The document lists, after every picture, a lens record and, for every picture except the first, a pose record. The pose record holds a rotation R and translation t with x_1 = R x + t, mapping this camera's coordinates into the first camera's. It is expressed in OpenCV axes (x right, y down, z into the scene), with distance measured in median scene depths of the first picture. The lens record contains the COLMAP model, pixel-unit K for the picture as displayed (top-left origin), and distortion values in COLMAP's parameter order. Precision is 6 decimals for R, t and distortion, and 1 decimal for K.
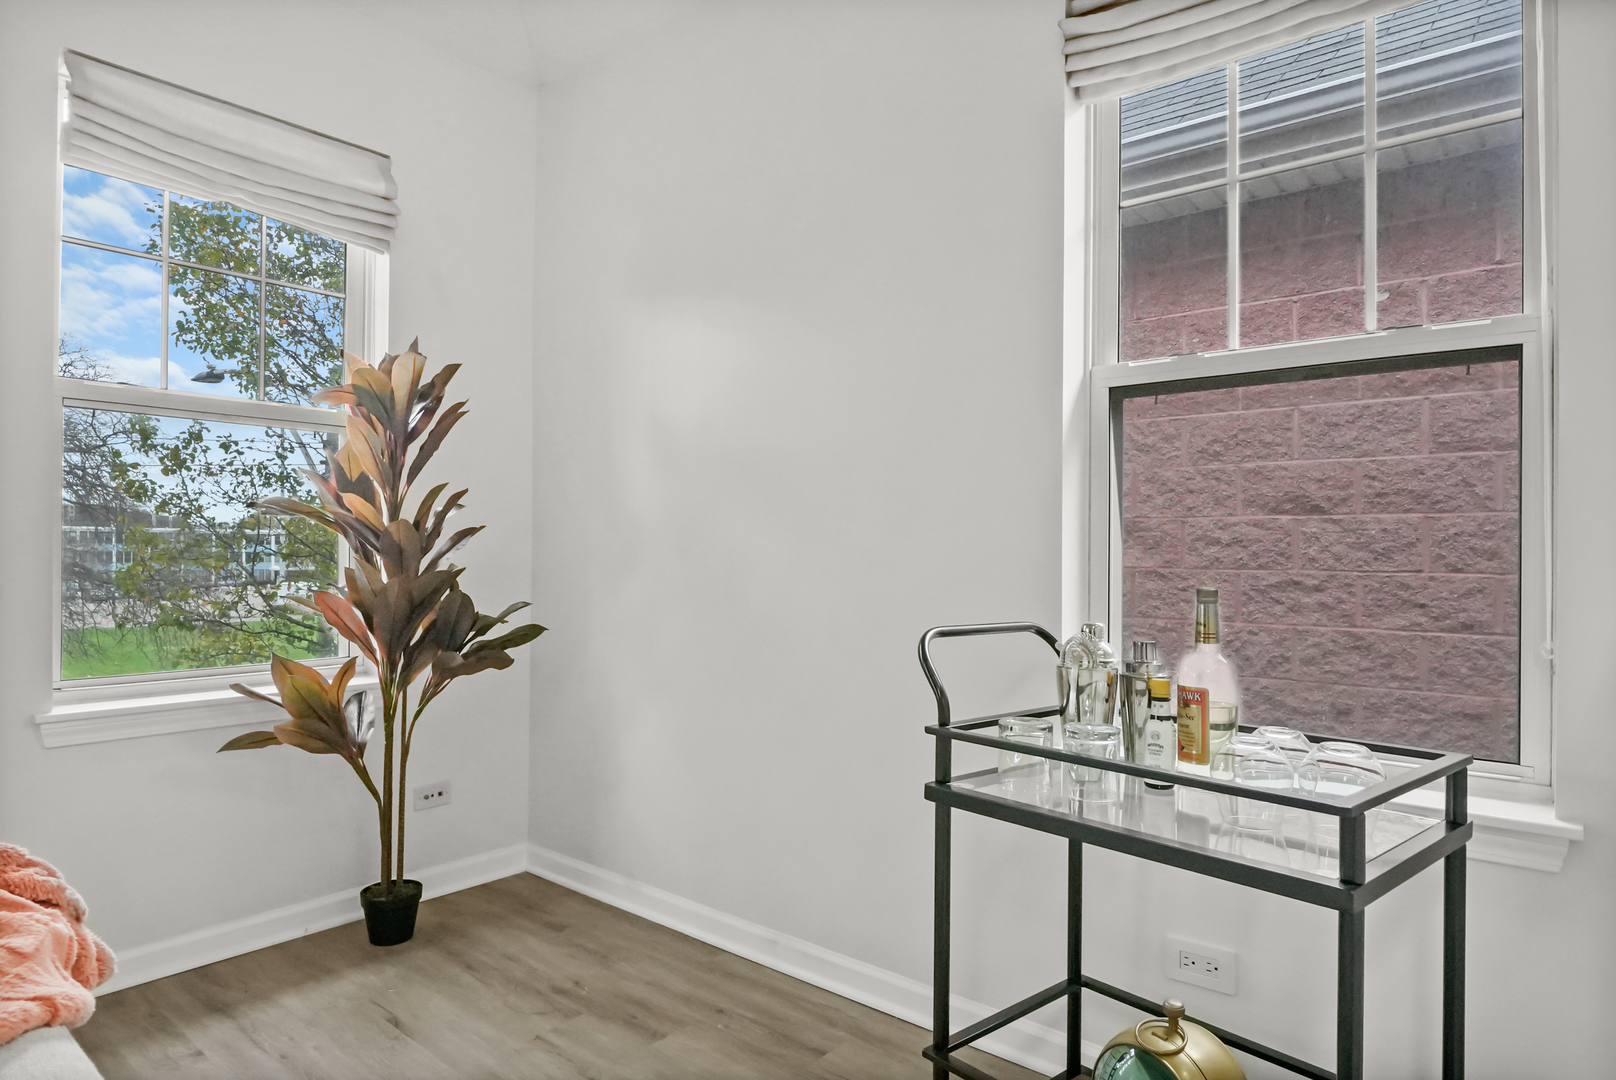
lens RADIAL K [[942.3, 0, 800.2], [0, 942.3, 548.2], [0, 0, 1]] dist [-0.015662, 0.000966]
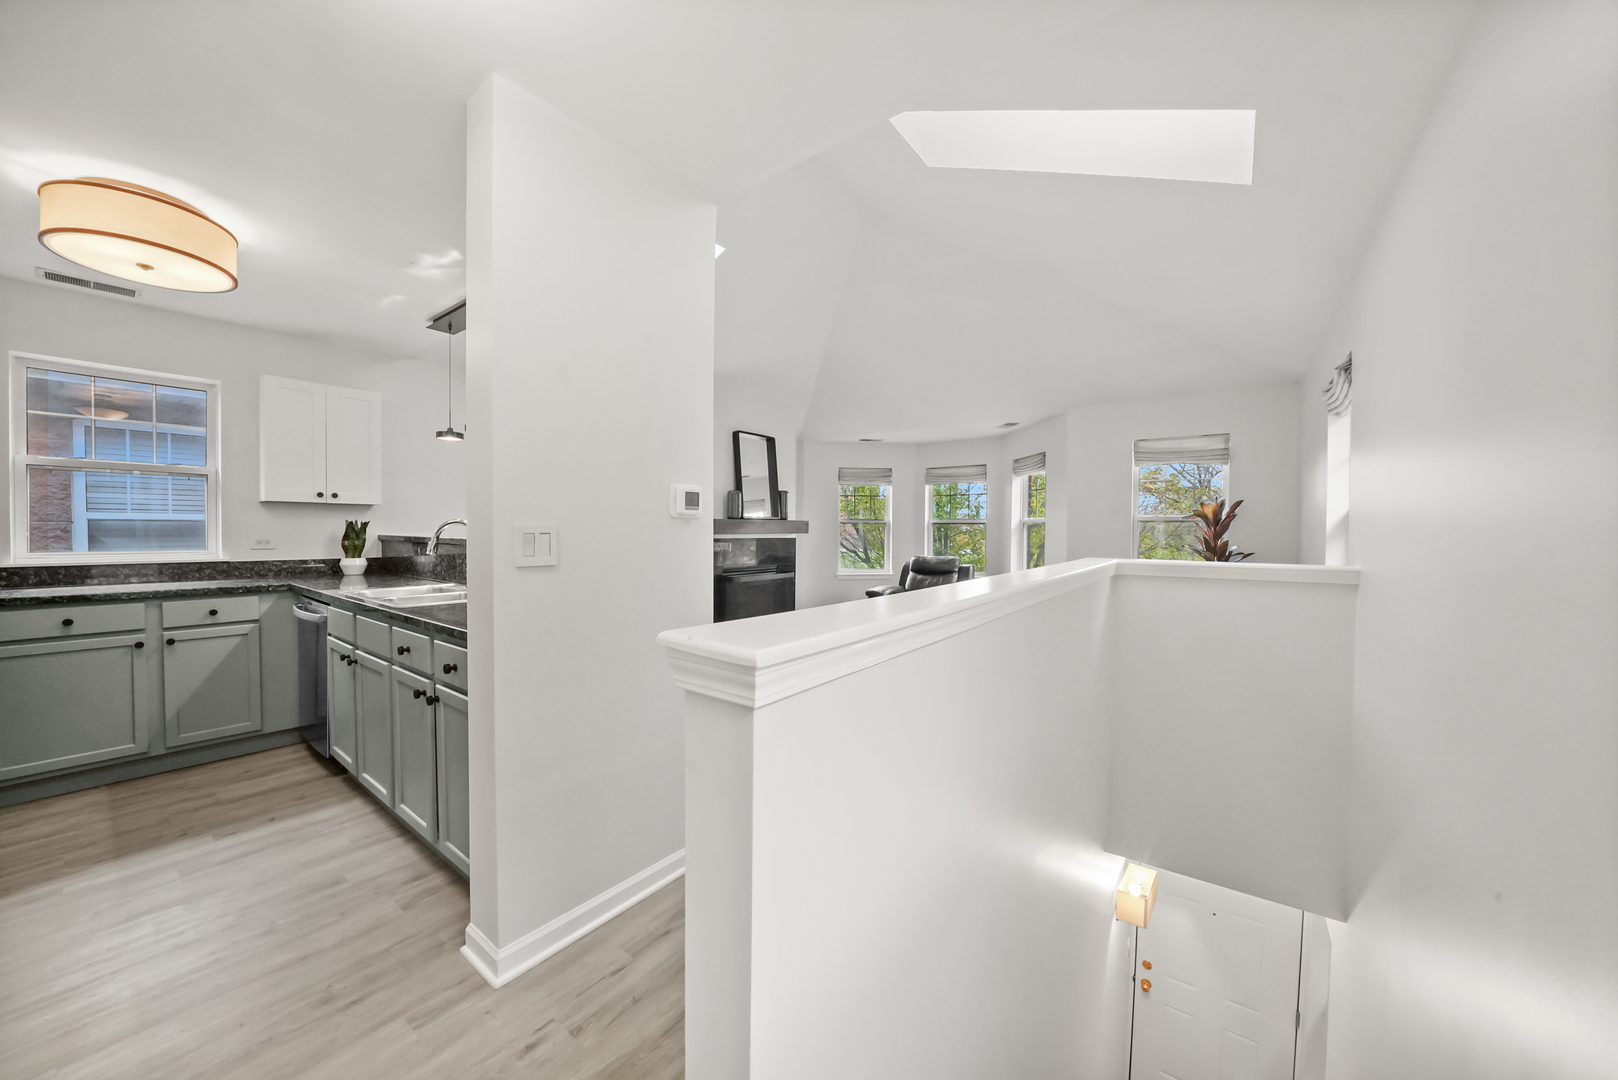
lens RADIAL K [[567.9, 0, 802.9], [0, 567.9, 540.6], [0, 0, 1]] dist [-0.030600, 0.004024]
pose [[0.056131, 0.012734, -0.998342, 1.457092], [-0.003852, 0.999914, 0.012538, -0.088029], [0.998416, 0.003142, 0.056175, -0.568352]]
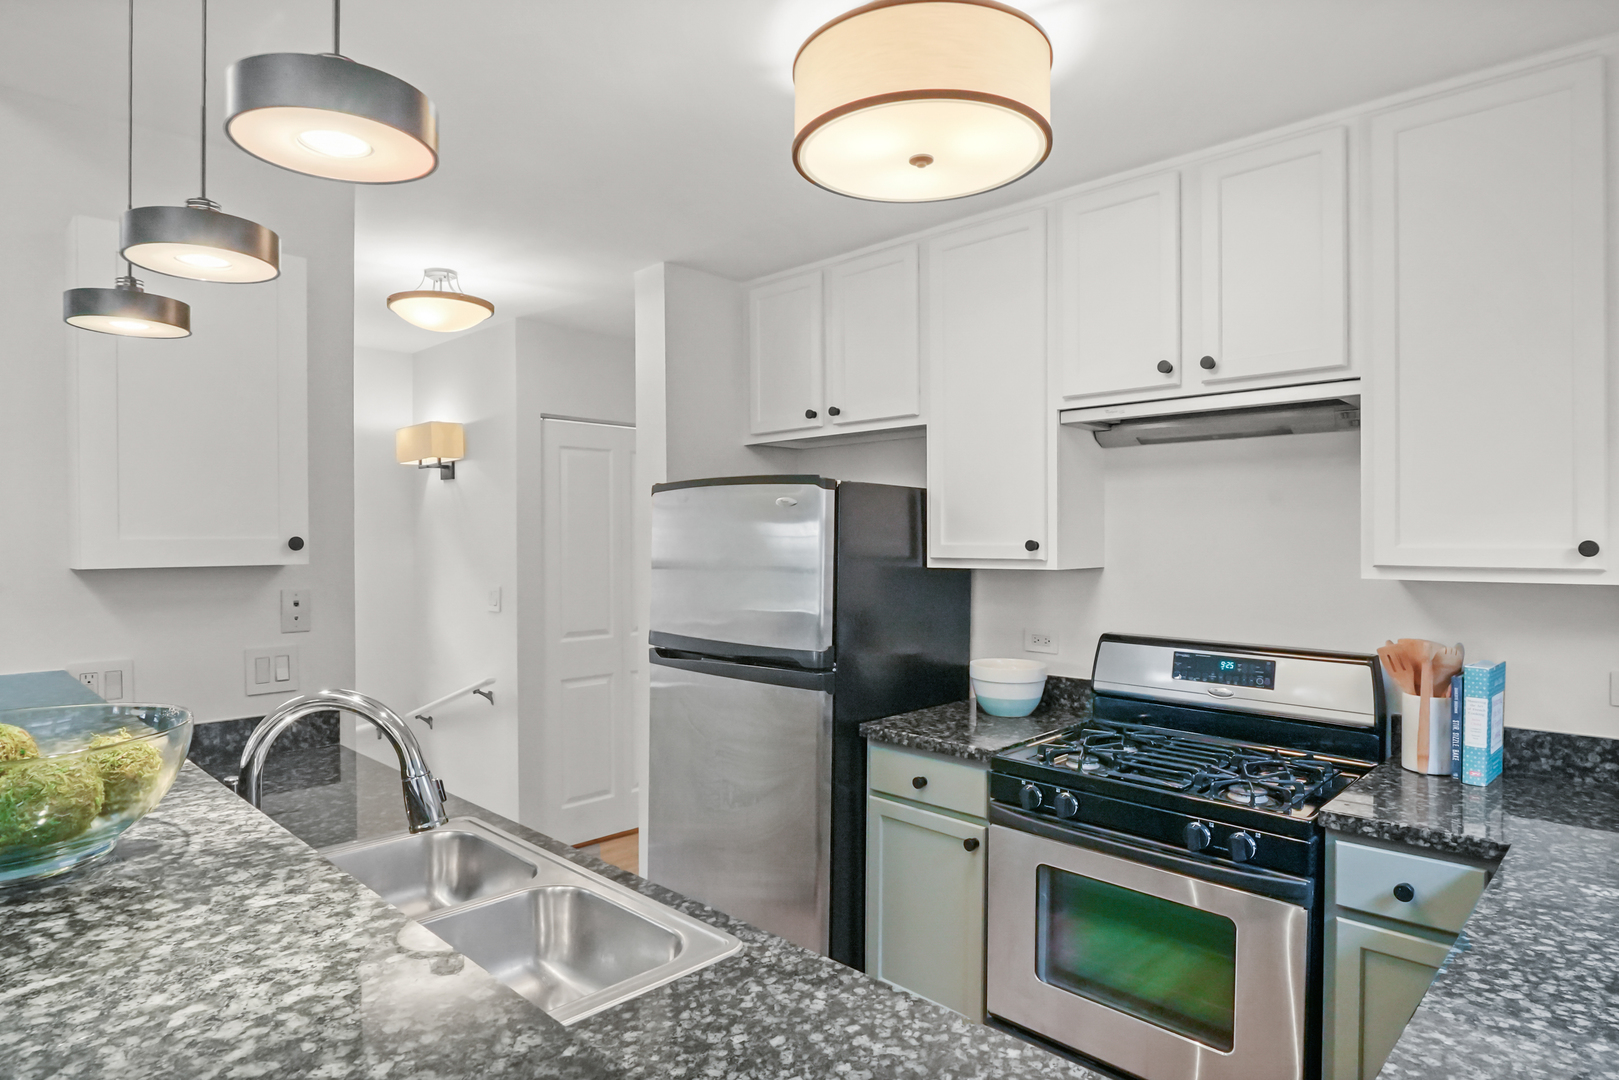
lens RADIAL K [[913.2, 0, 802.3], [0, 913.2, 542.7], [0, 0, 1]] dist [-0.016560, -0.001358]
pose [[0.069399, -0.010347, 0.997535, -0.202978], [-0.000695, 0.999945, 0.010420, -0.195660], [-0.997589, -0.001417, 0.069388, -1.500147]]
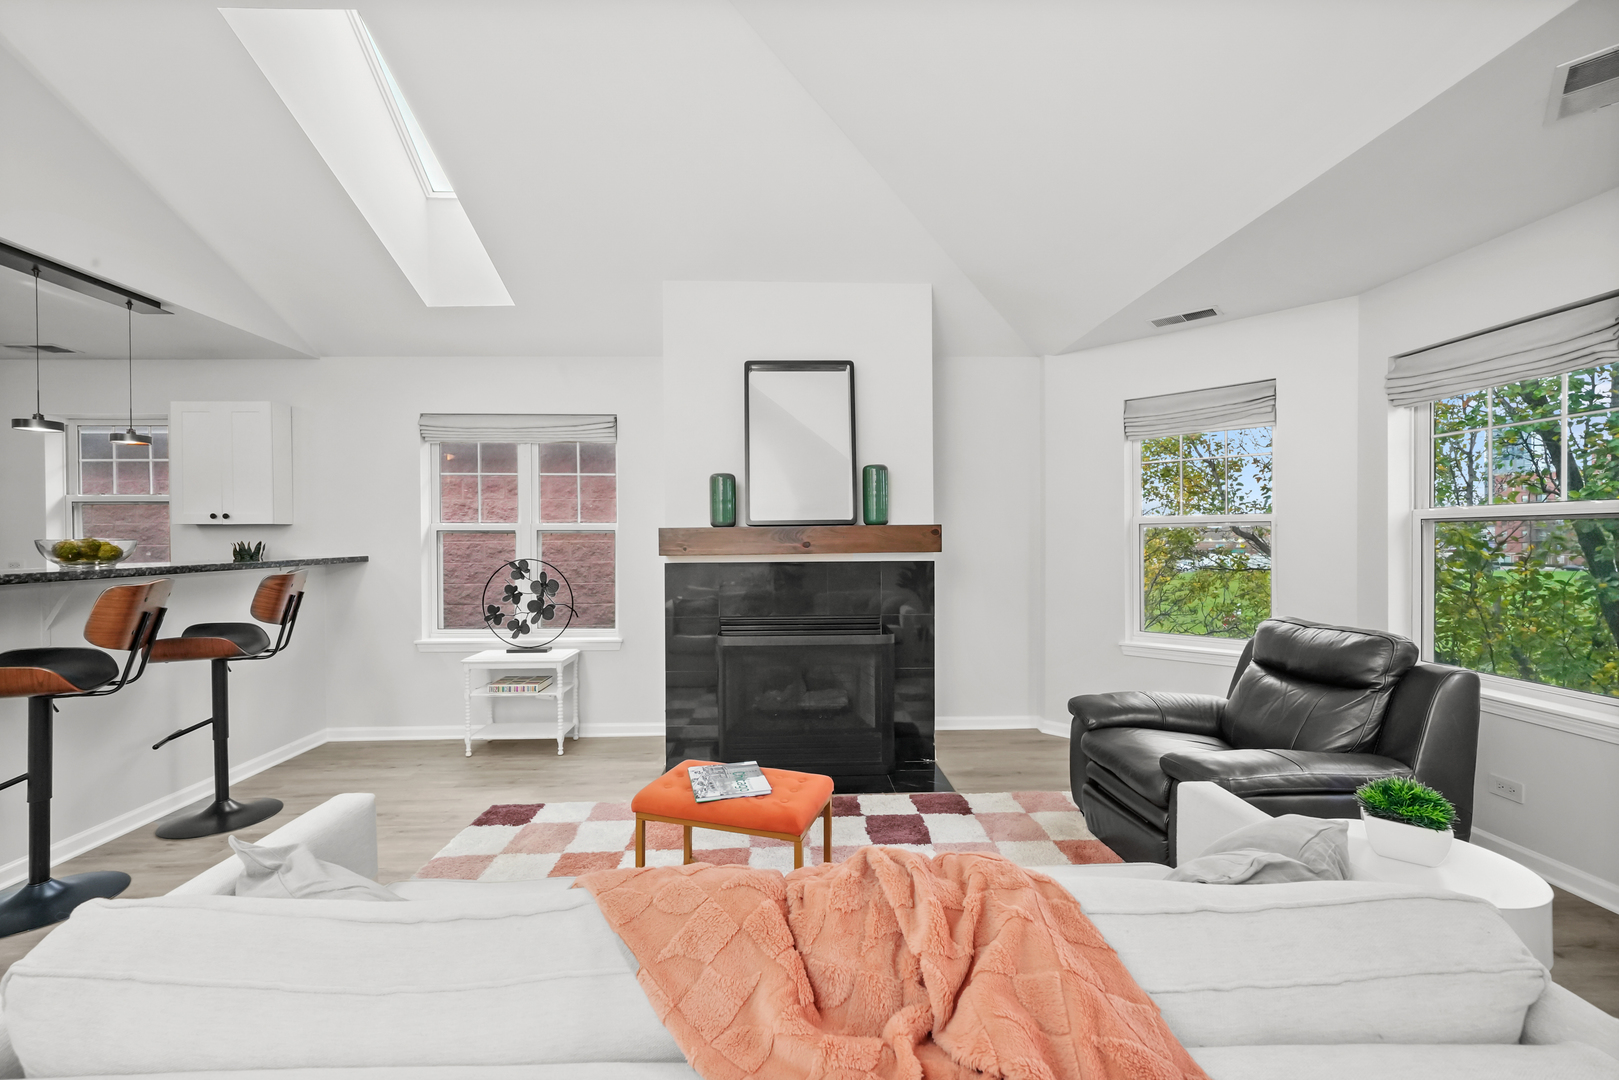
lens RADIAL K [[654.0, 0, 803.4], [0, 654.0, 540.4], [0, 0, 1]] dist [-0.000868, 0.000251]
pose [[-0.739770, 0.001434, -0.672859, -0.054109], [0.003974, 0.999990, -0.002238, -0.112831], [0.672848, -0.004330, -0.739768, 0.479384]]
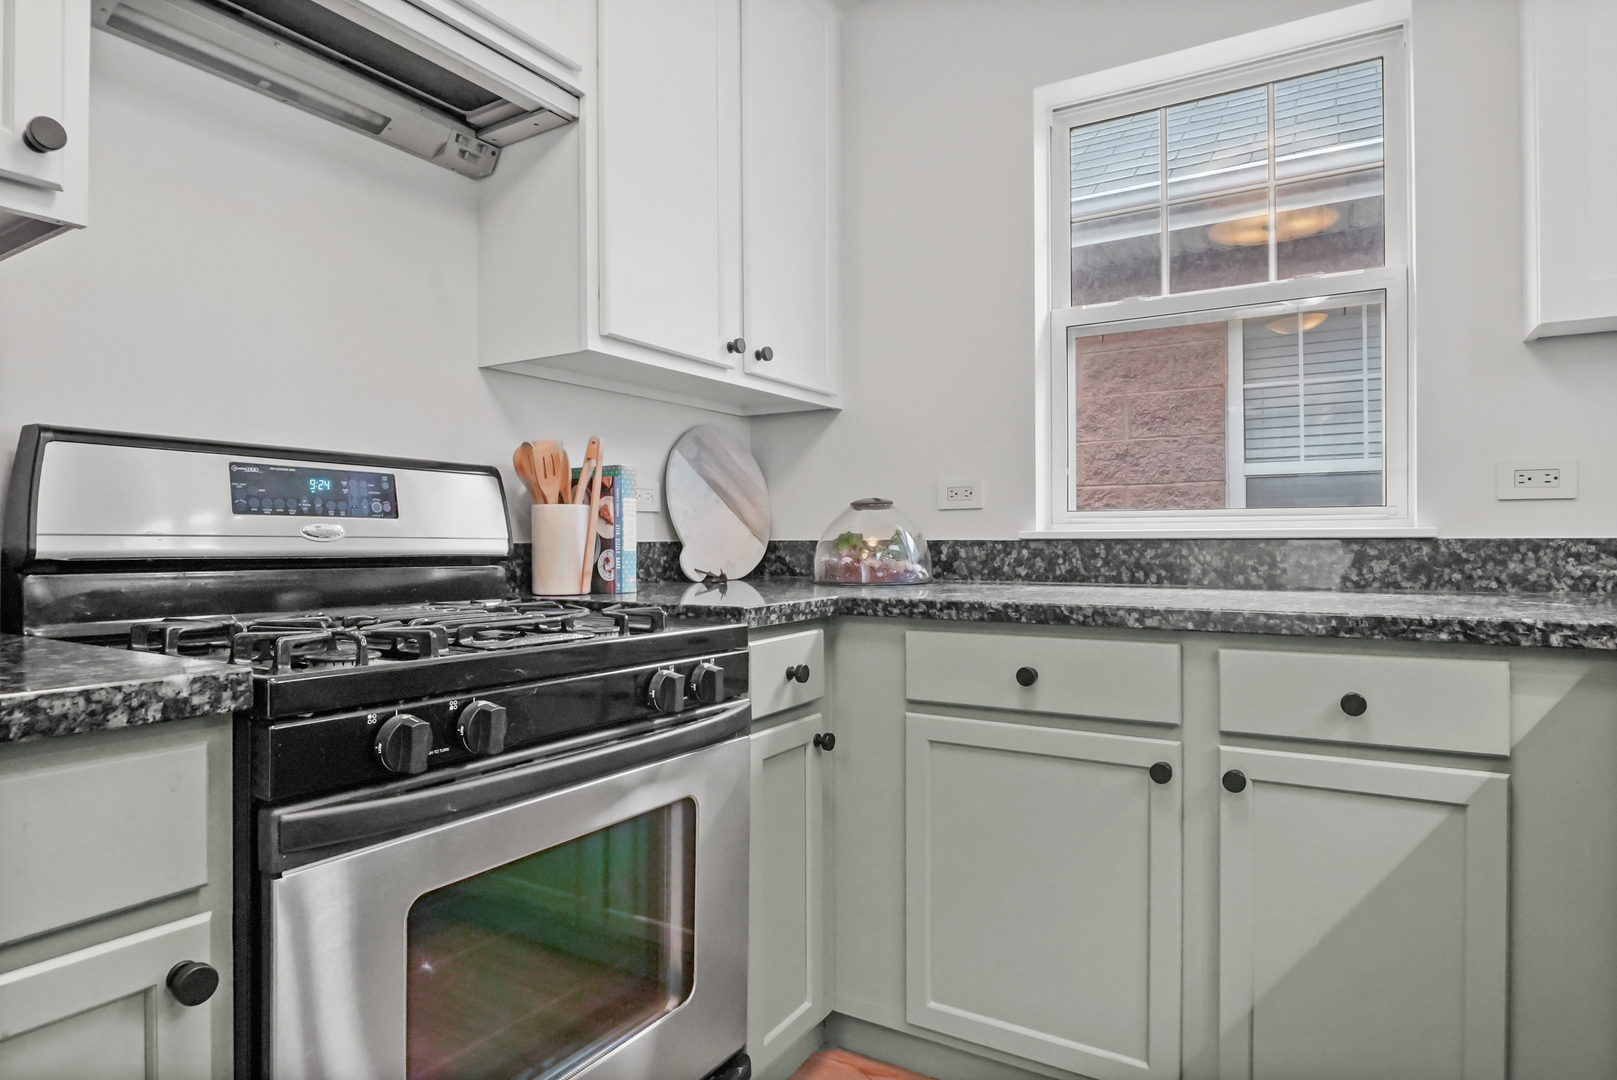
lens RADIAL K [[912.1, 0, 801.4], [0, 912.1, 542.7], [0, 0, 1]] dist [-0.016560, -0.001358]
pose [[-0.988091, 0.000356, -0.153870, 0.626466], [0.000026, 0.999998, 0.002152, -0.012162], [0.153871, 0.002122, -0.988089, -1.274711]]
